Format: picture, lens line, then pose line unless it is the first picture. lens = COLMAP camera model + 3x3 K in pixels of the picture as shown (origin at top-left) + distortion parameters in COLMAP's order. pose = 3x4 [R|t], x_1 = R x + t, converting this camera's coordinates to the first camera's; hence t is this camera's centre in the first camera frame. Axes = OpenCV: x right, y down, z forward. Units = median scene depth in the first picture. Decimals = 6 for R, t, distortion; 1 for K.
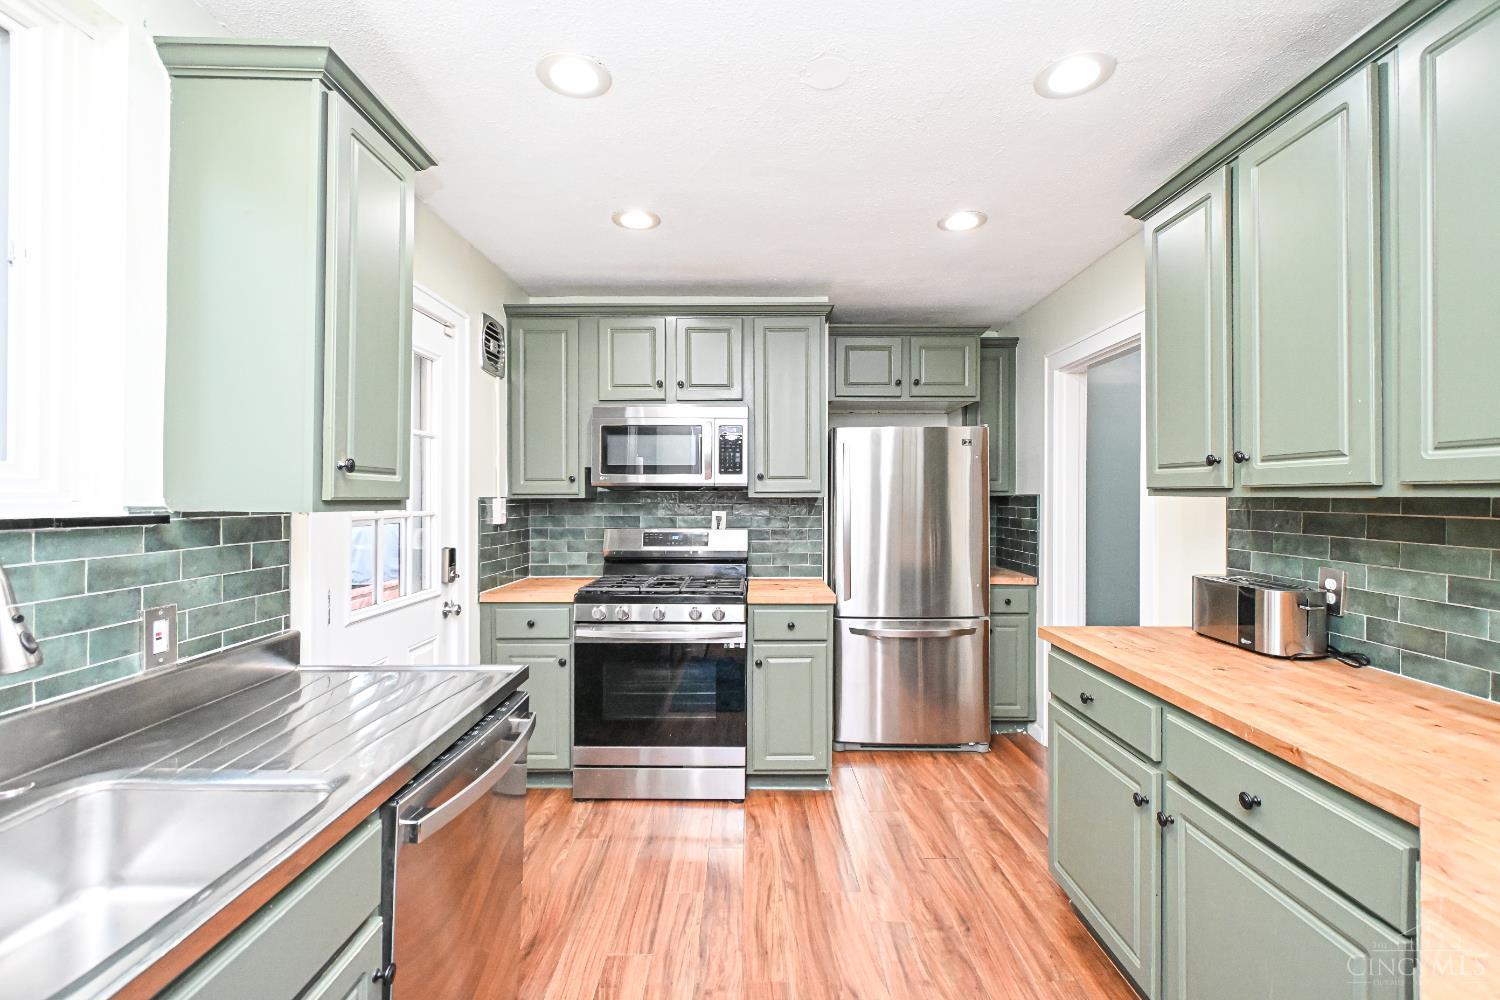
lens RADIAL K [[660.1, 0, 756.6], [0, 660.1, 492.4], [0, 0, 1]] dist [0.007366, -0.003849]
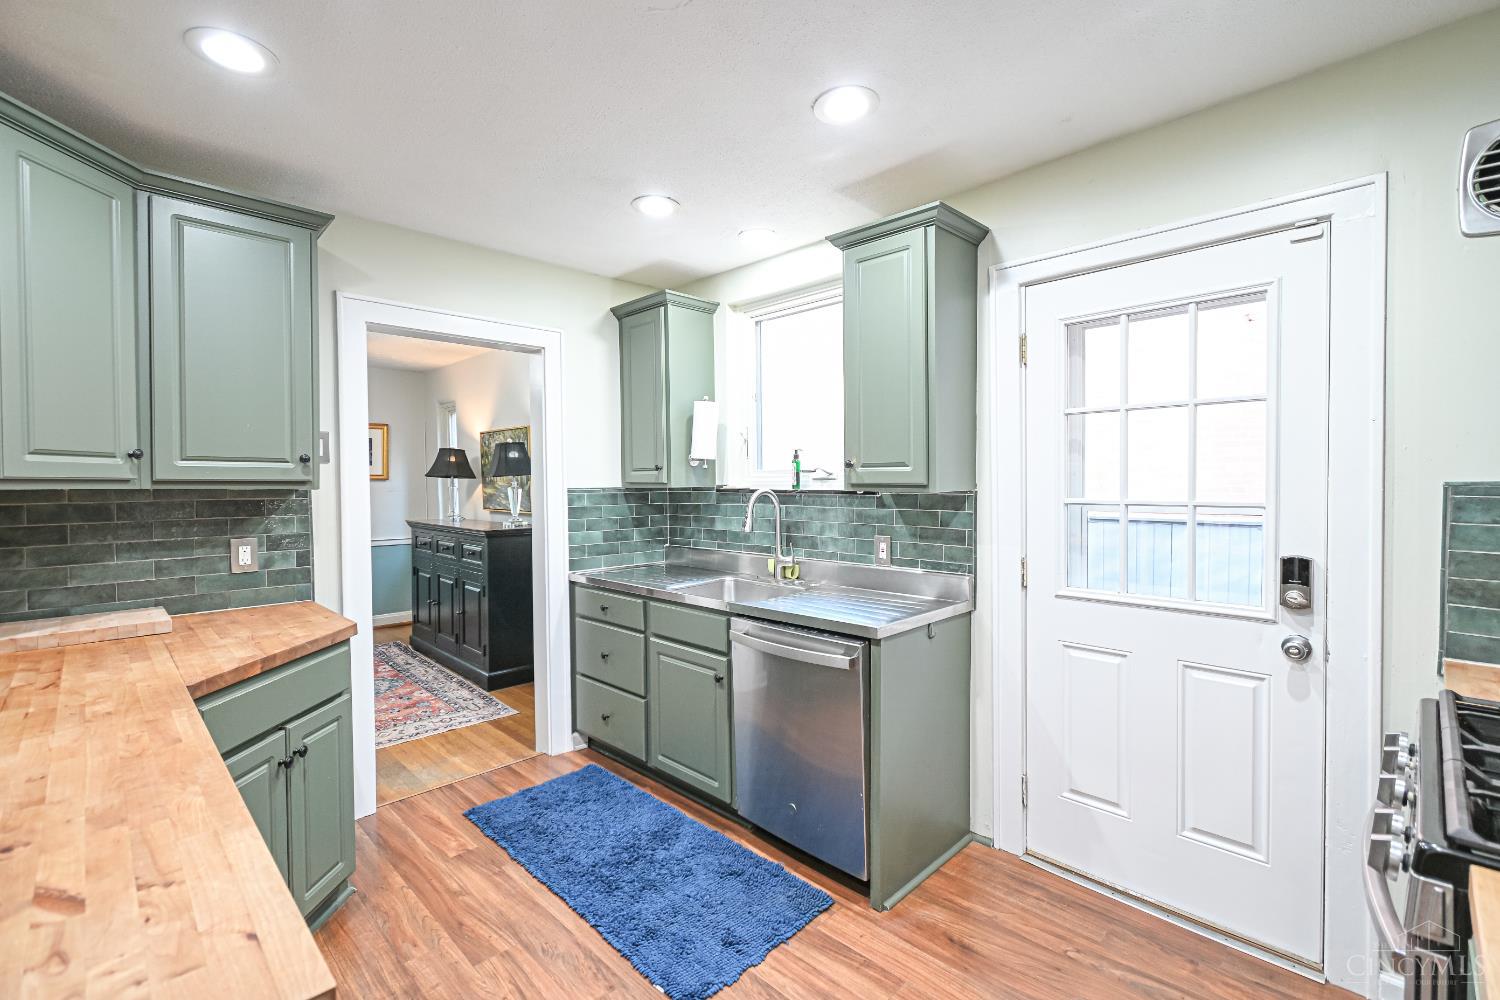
lens RADIAL K [[660.1, 0, 748.5], [0, 660.1, 498.3], [0, 0, 1]] dist [0.007366, -0.003849]
pose [[-0.719725, 0.022034, -0.693909, 0.590453], [0.006807, 0.999672, 0.024683, 0.002892], [0.694225, 0.013042, -0.719639, 1.593514]]
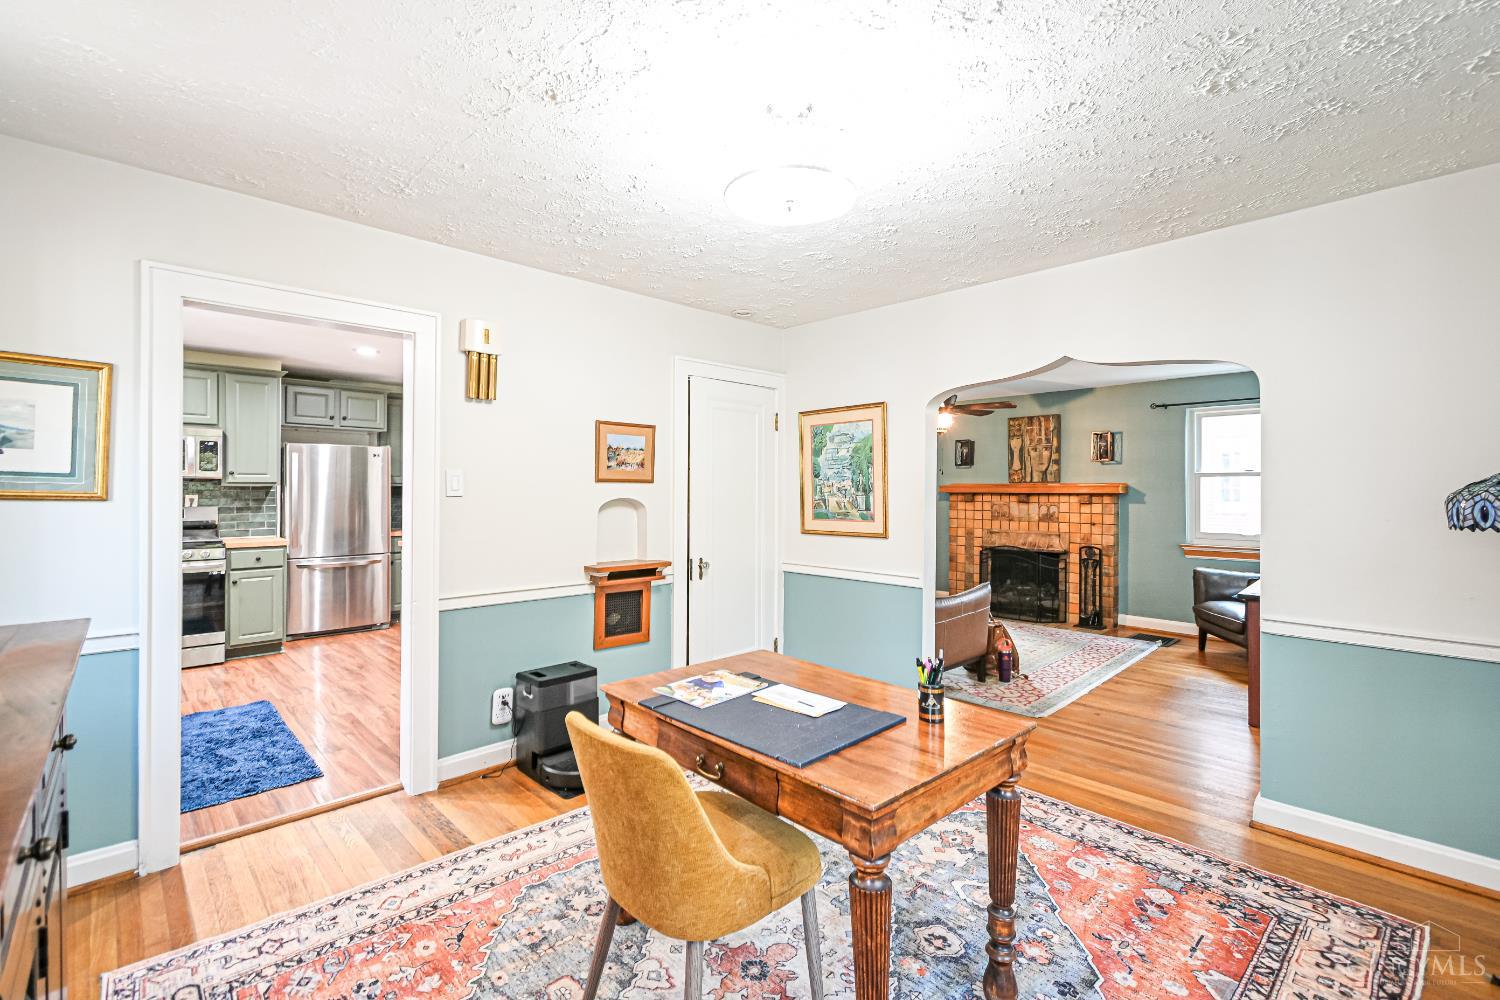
lens RADIAL K [[660.1, 0, 754.0], [0, 660.1, 490.1], [0, 0, 1]] dist [0.007366, -0.003849]
pose [[0.725086, -0.003346, 0.688650, -0.323824], [-0.002874, 0.999965, 0.007885, 0.005371], [-0.688652, -0.007697, 0.725051, -1.862152]]
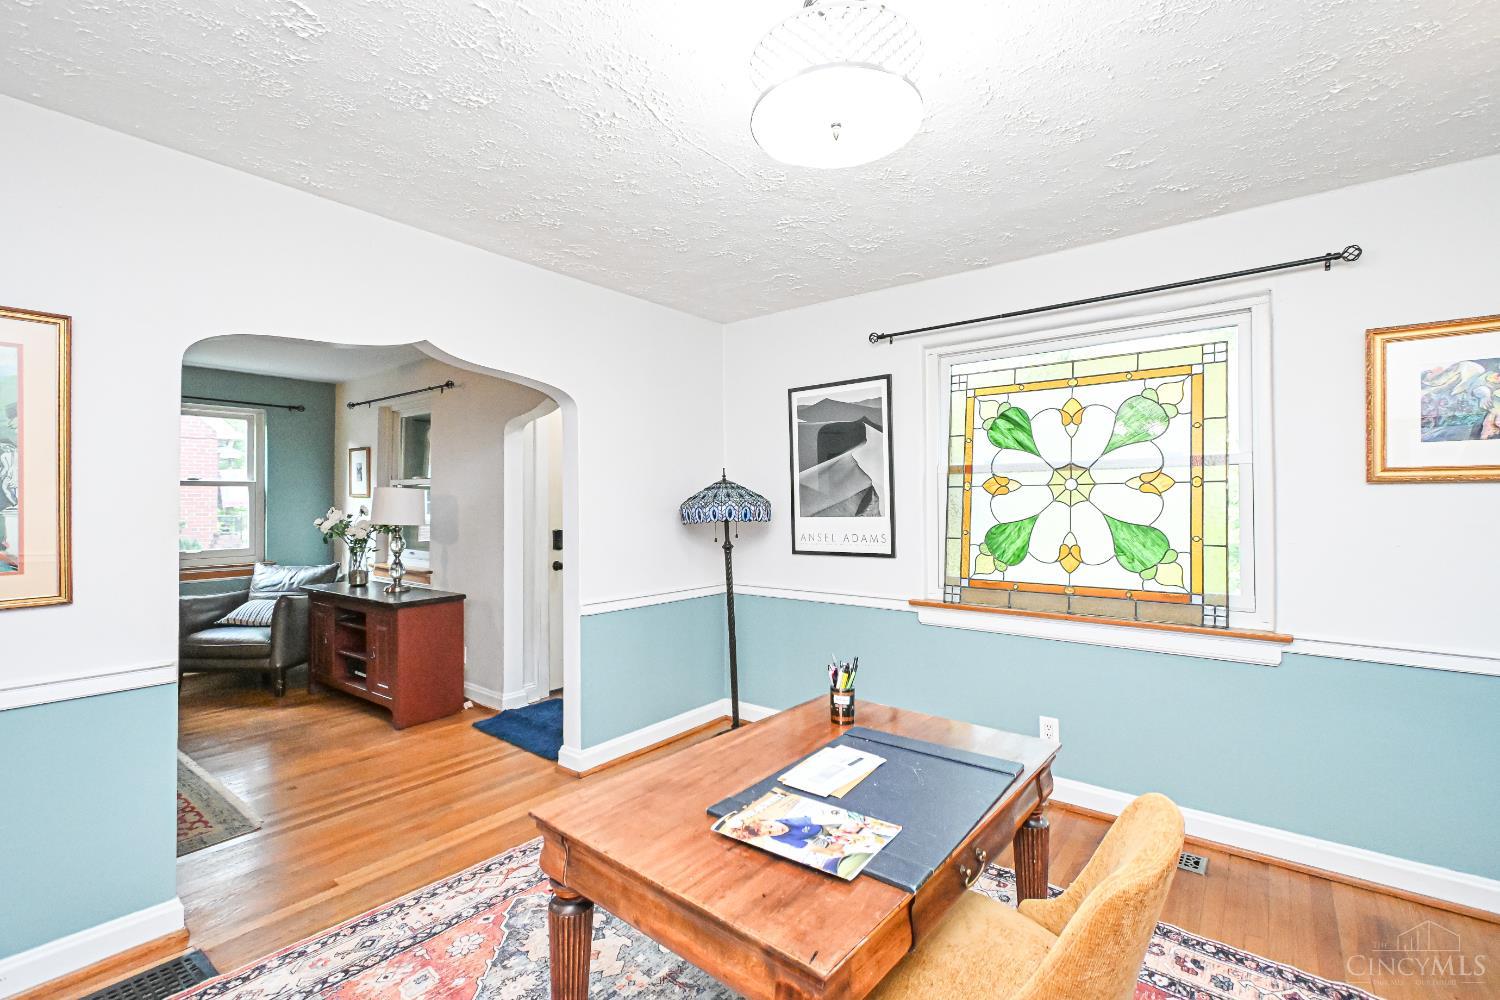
lens RADIAL K [[660.1, 0, 747.4], [0, 660.1, 496.4], [0, 0, 1]] dist [0.007366, -0.003849]
pose [[-0.774683, 0.003915, 0.632338, 0.009197], [-0.001709, 0.999964, -0.008285, 0.017551], [-0.632347, -0.007499, -0.774649, -0.462794]]
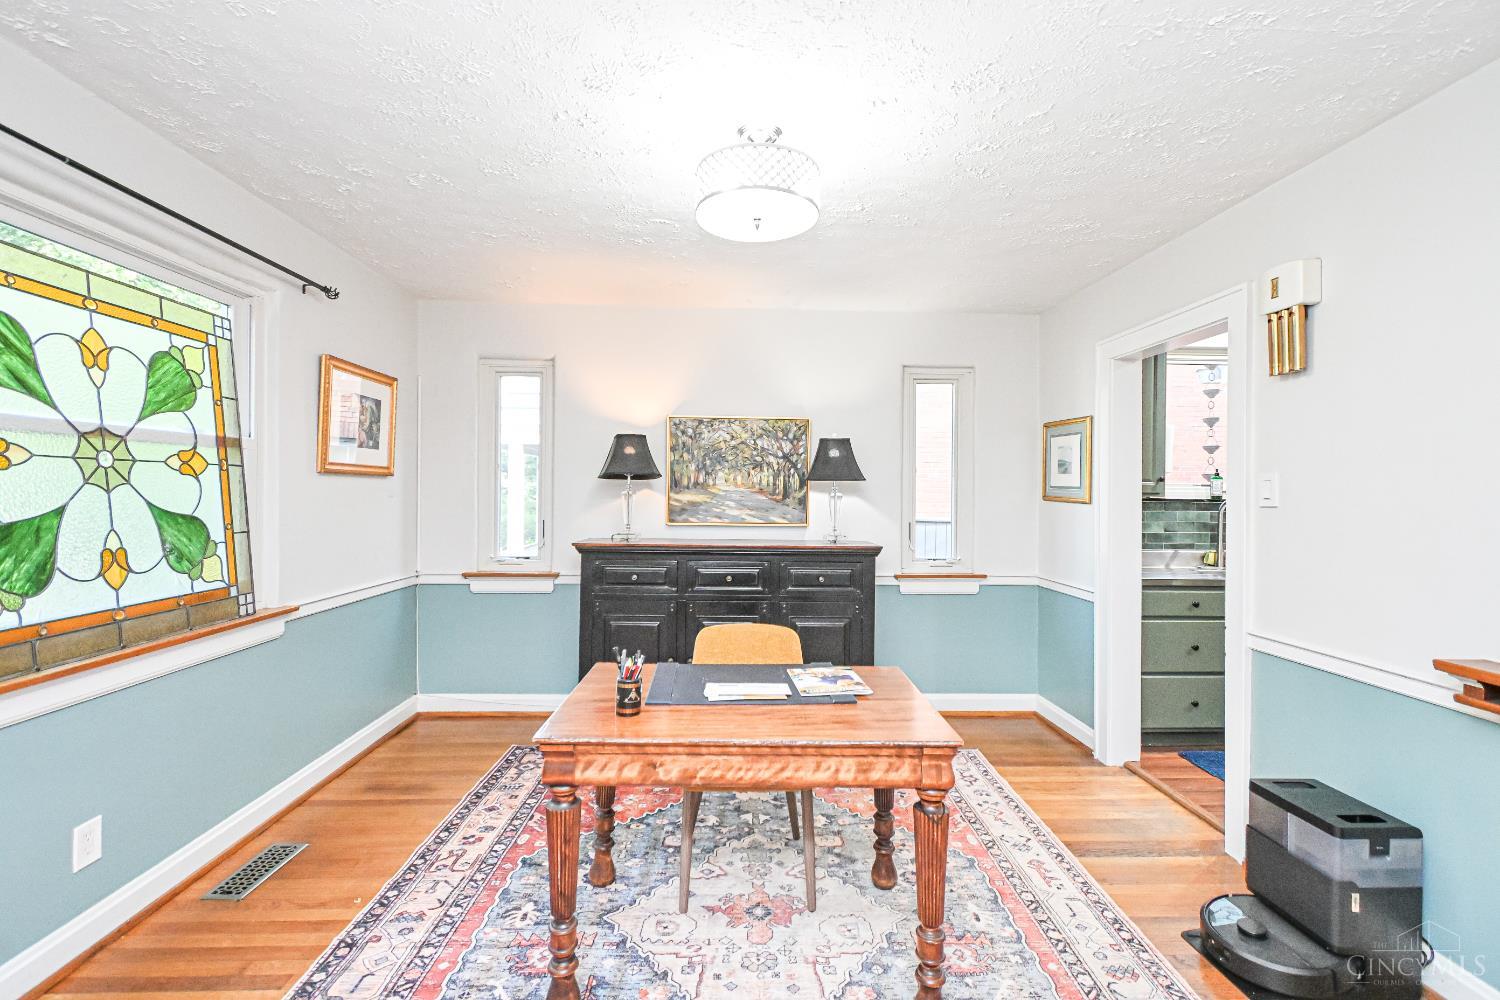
lens RADIAL K [[660.1, 0, 746.8], [0, 660.1, 492.9], [0, 0, 1]] dist [0.007366, -0.003849]
pose [[0.029649, -0.002177, -0.999558, 1.530219], [-0.009392, 0.999953, -0.002457, 0.021823], [0.999516, 0.009461, 0.029628, -1.192637]]
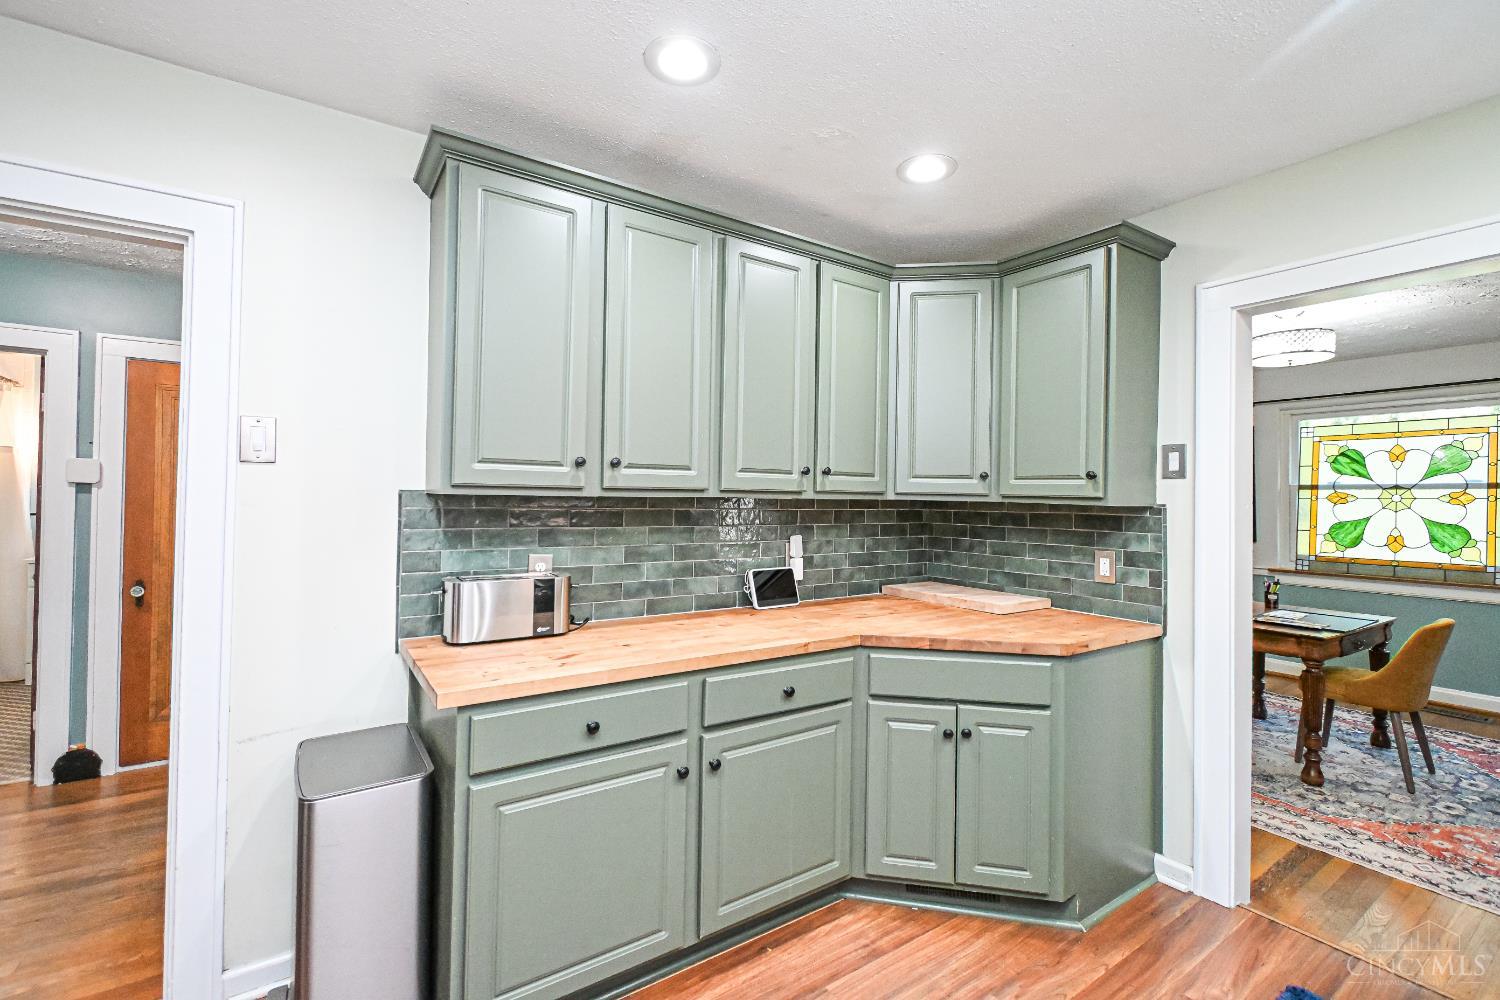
lens RADIAL K [[660.1, 0, 749.7], [0, 660.1, 489.6], [0, 0, 1]] dist [0.007366, -0.003849]
pose [[-0.552243, 0.000468, 0.833683, -0.351766], [-0.014803, 0.999837, -0.010366, 0.003837], [-0.833552, -0.018066, -0.552146, 1.356887]]
